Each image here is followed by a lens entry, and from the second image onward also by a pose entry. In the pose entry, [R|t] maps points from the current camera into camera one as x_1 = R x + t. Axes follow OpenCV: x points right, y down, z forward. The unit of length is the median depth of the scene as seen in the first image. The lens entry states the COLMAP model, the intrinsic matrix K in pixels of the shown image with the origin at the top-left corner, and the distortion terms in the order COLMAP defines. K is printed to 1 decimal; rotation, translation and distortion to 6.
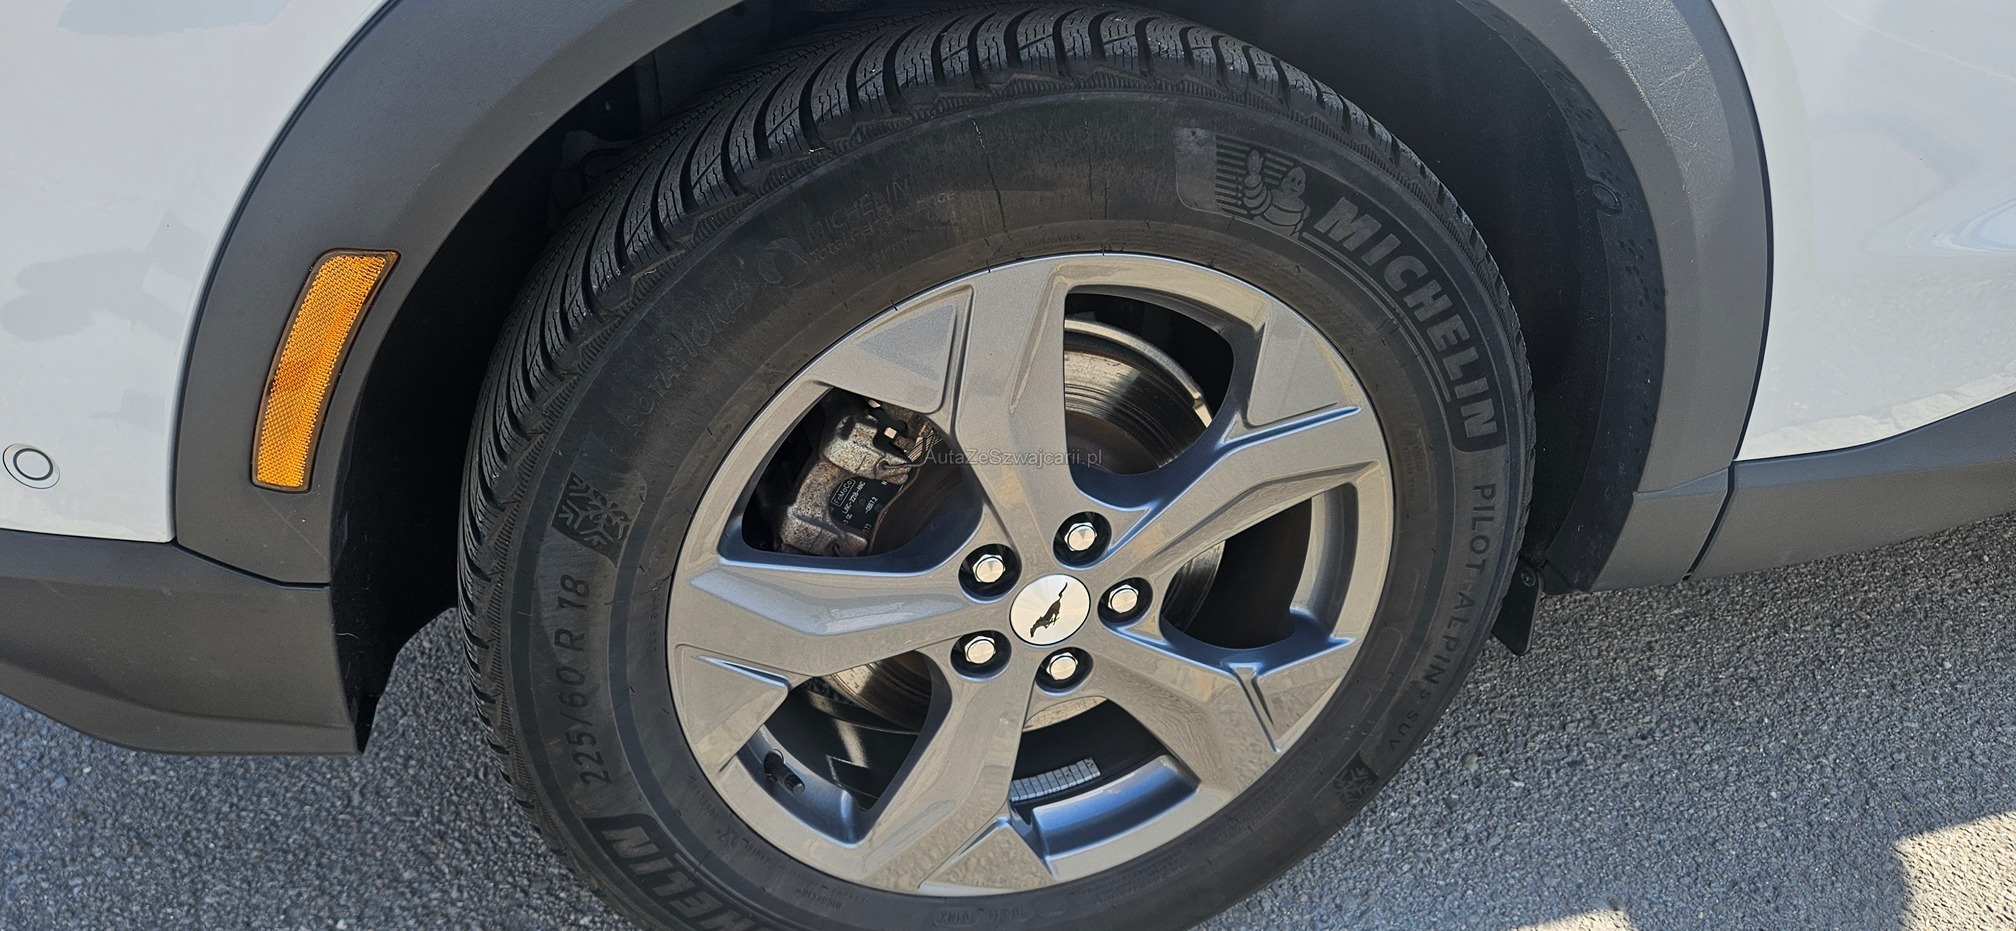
lens RADIAL K [[1259.4, 0, 1008.0], [0, 1259.4, 465.5], [0, 0, 1]] dist [0.054450, -0.048773]
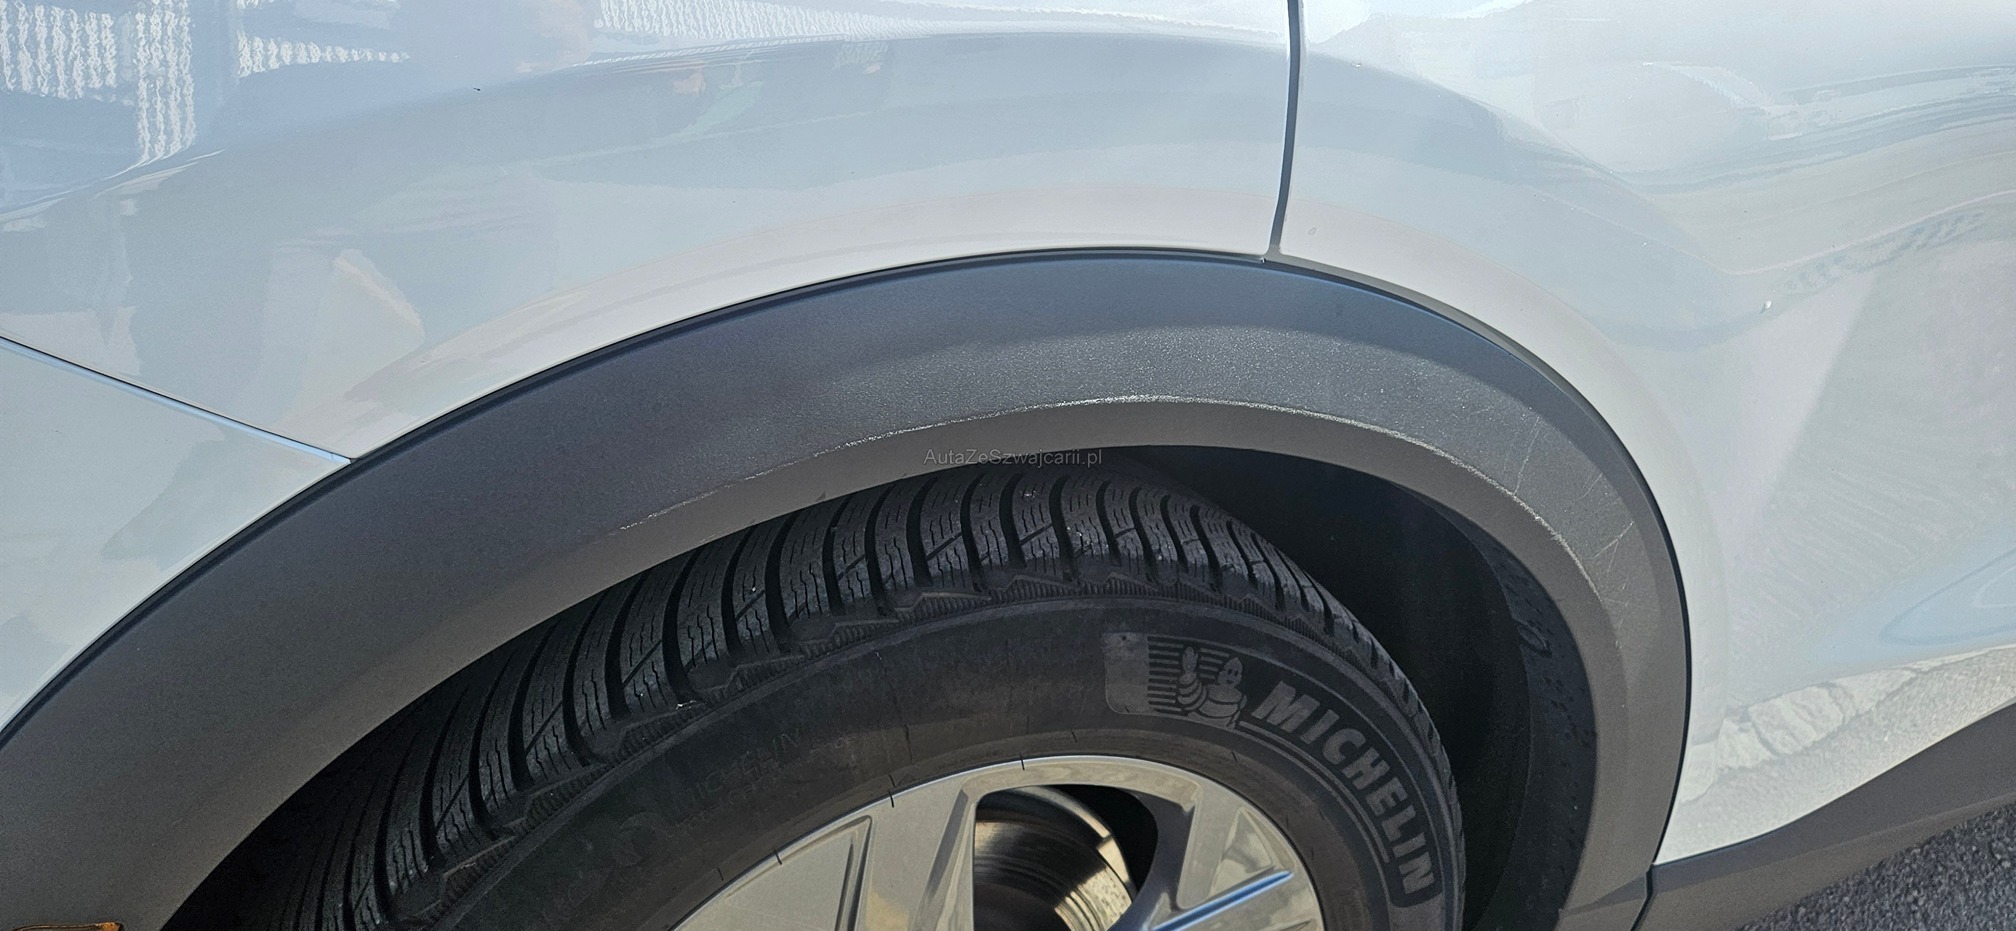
lens RADIAL K [[1259.4, 0, 1008.0], [0, 1259.4, 465.5], [0, 0, 1]] dist [0.054450, -0.048773]
pose [[0.987337, -0.019593, 0.157422, -0.067209], [0.034660, 0.995012, -0.093543, -0.297517], [-0.154804, 0.097815, 0.983091, 0.137665]]
